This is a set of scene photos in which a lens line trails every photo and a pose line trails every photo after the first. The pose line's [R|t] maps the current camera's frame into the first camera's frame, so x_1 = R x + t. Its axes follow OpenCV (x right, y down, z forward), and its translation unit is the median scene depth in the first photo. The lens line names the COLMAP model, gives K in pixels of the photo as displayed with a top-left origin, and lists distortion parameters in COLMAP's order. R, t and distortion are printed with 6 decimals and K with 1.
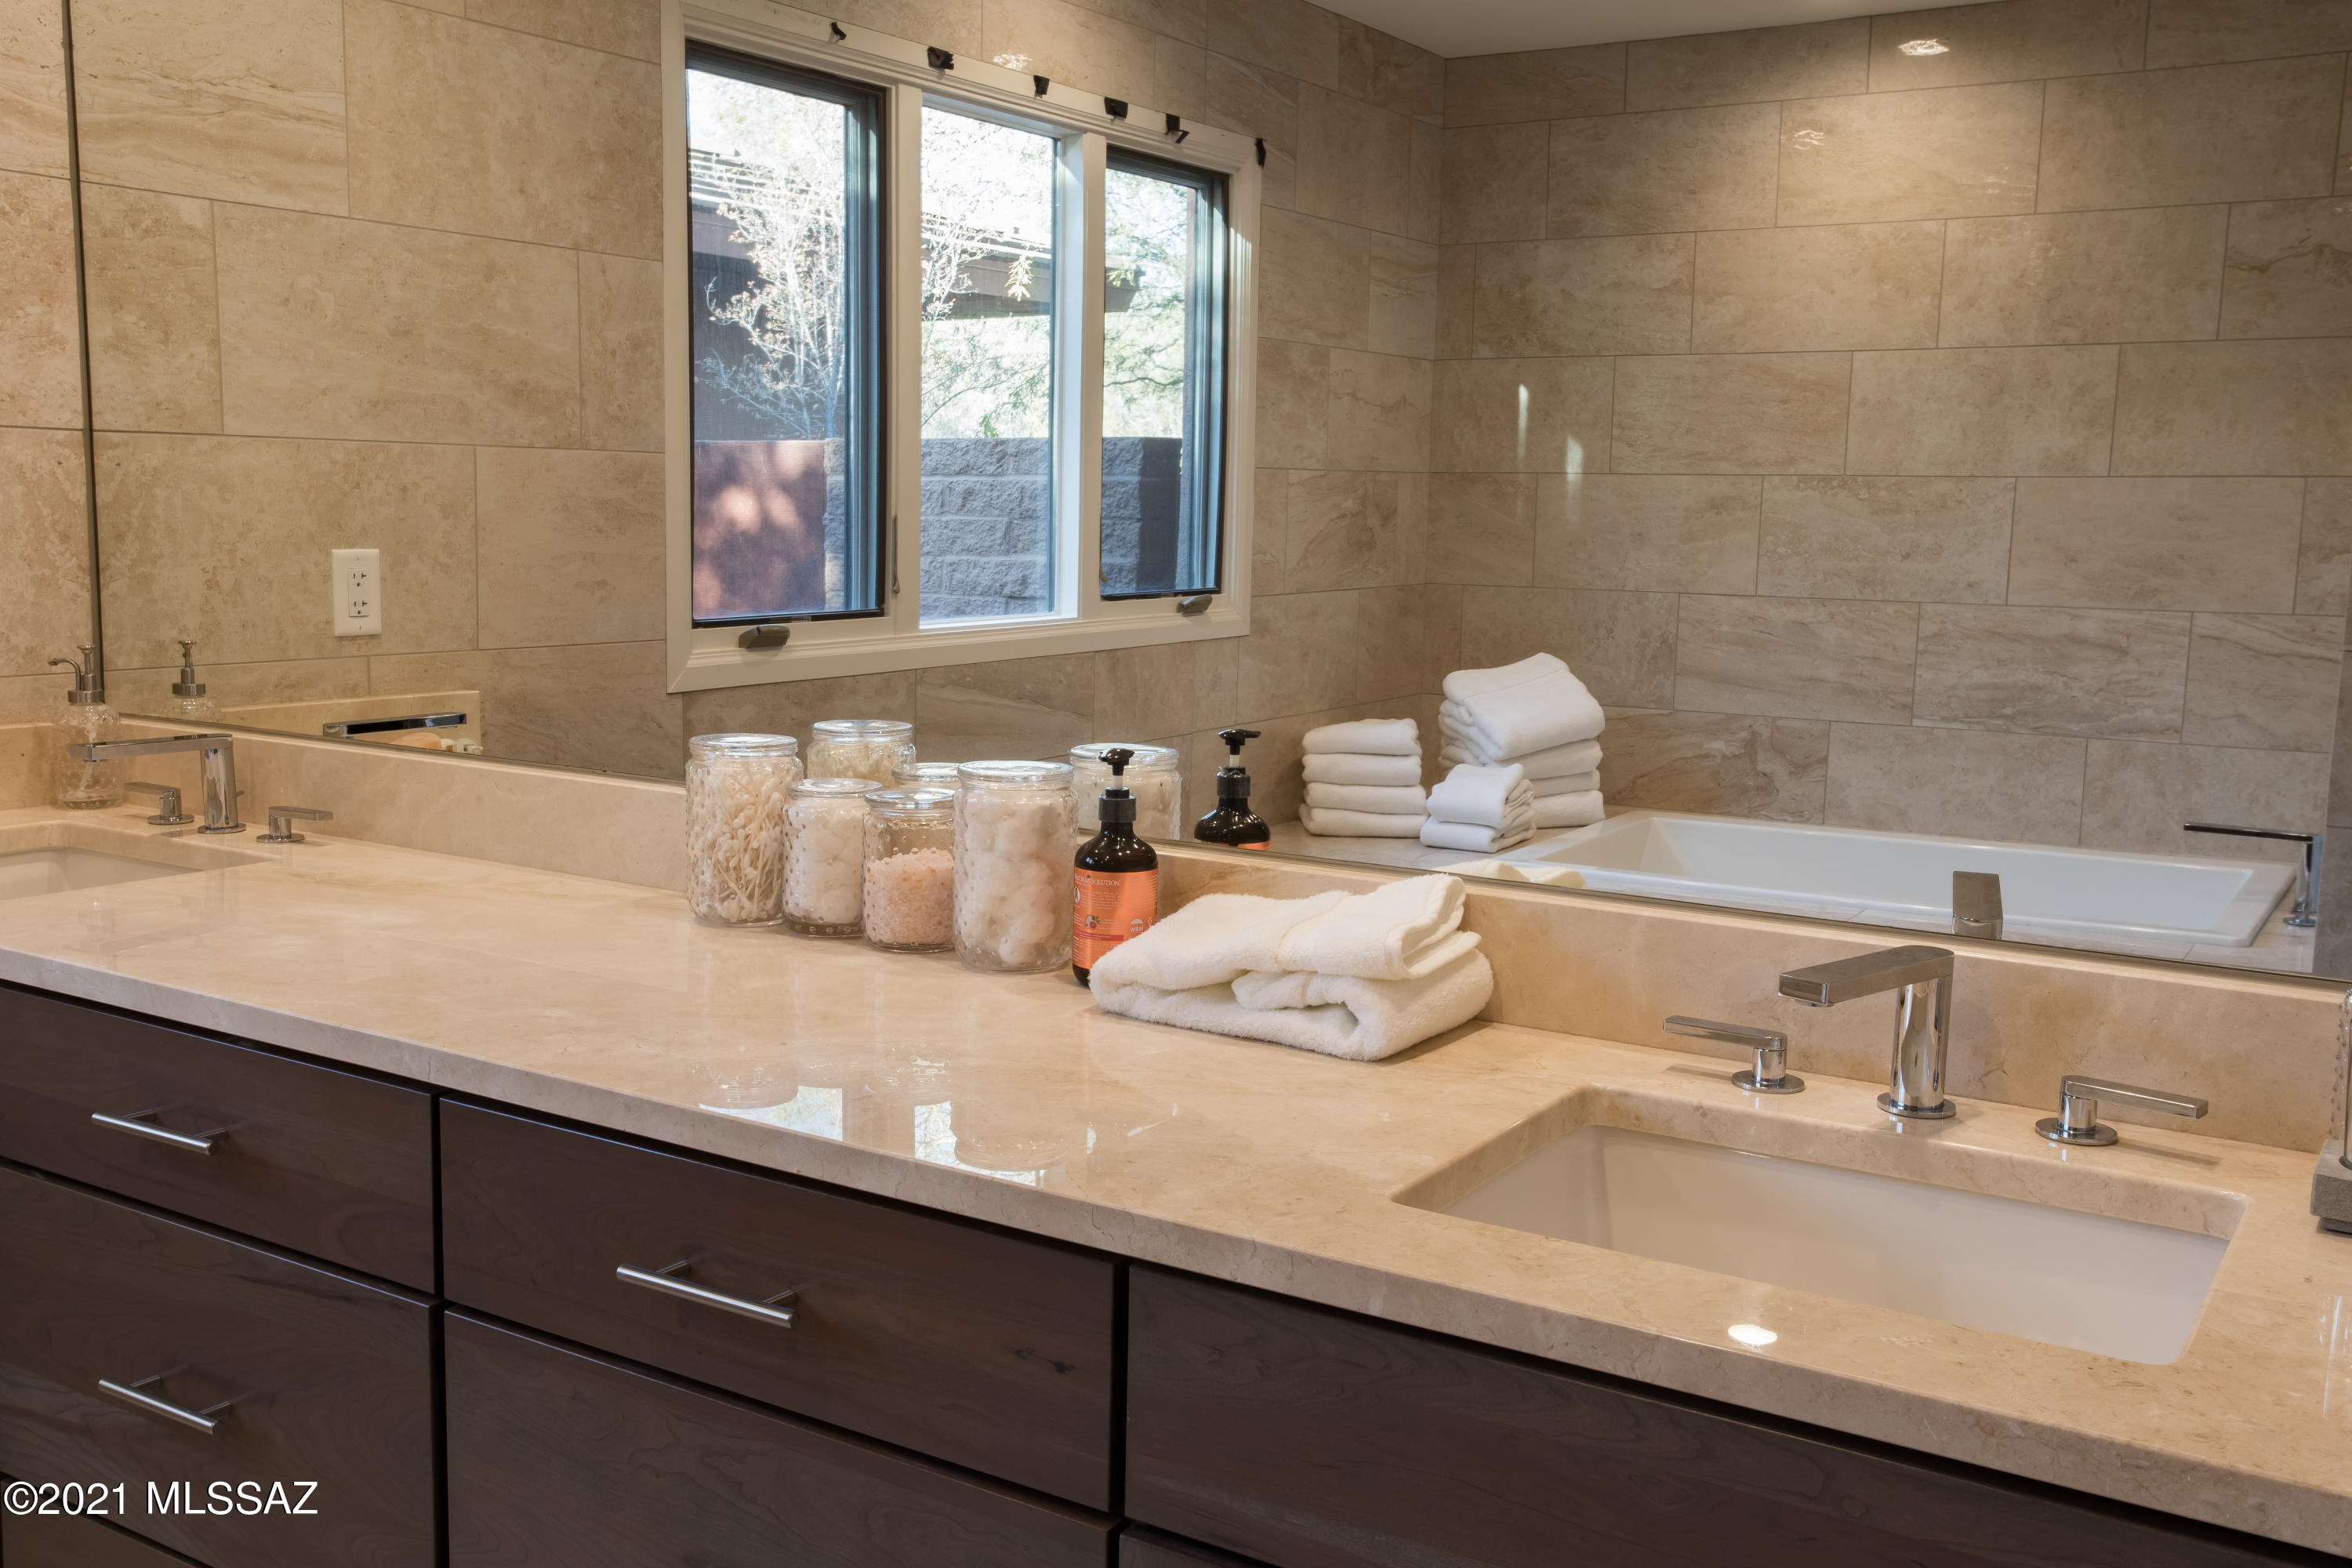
lens RADIAL K [[2196.0, 0, 1173.9], [0, 2196.0, 778.4], [0, 0, 1]] dist [0.015560, 0.000000]
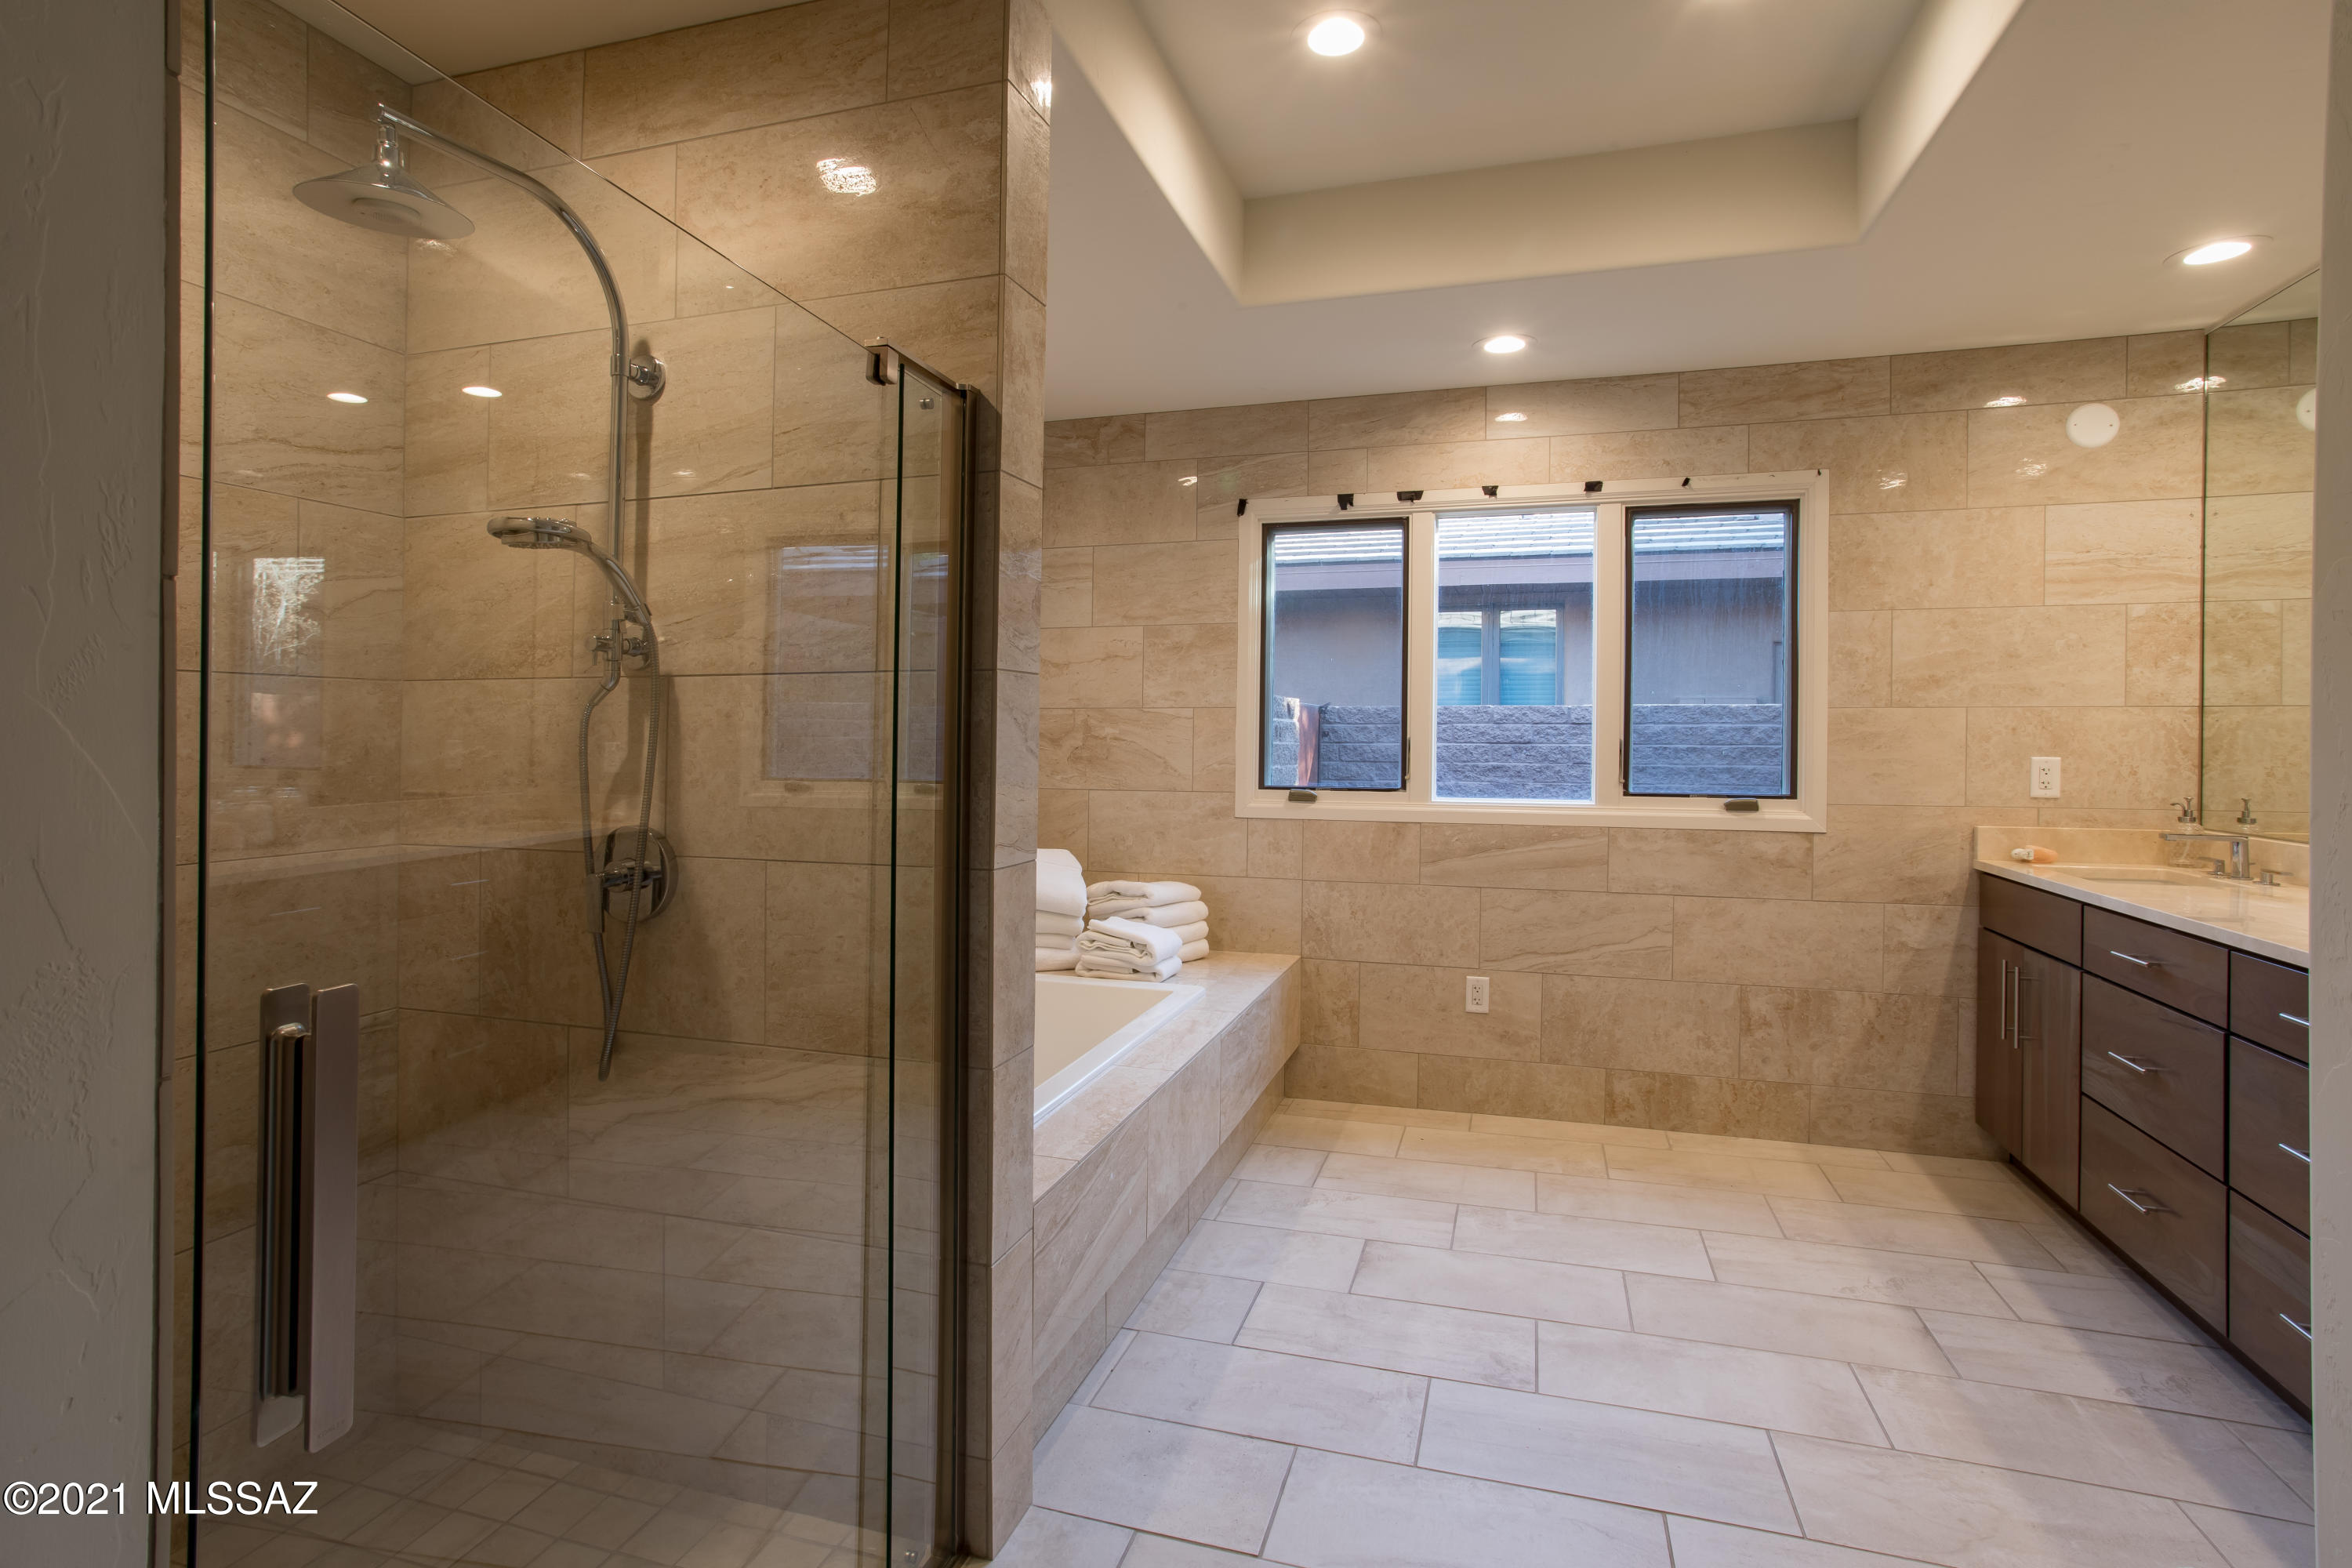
lens RADIAL K [[1193.5, 0, 1180.9], [0, 1193.5, 787.7], [0, 0, 1]] dist [-0.039811, 0.018780]
pose [[0.280593, 0.013313, -0.959735, 0.390462], [-0.114551, 0.993222, -0.019713, 0.074712], [0.952967, 0.115470, 0.280216, -0.361164]]
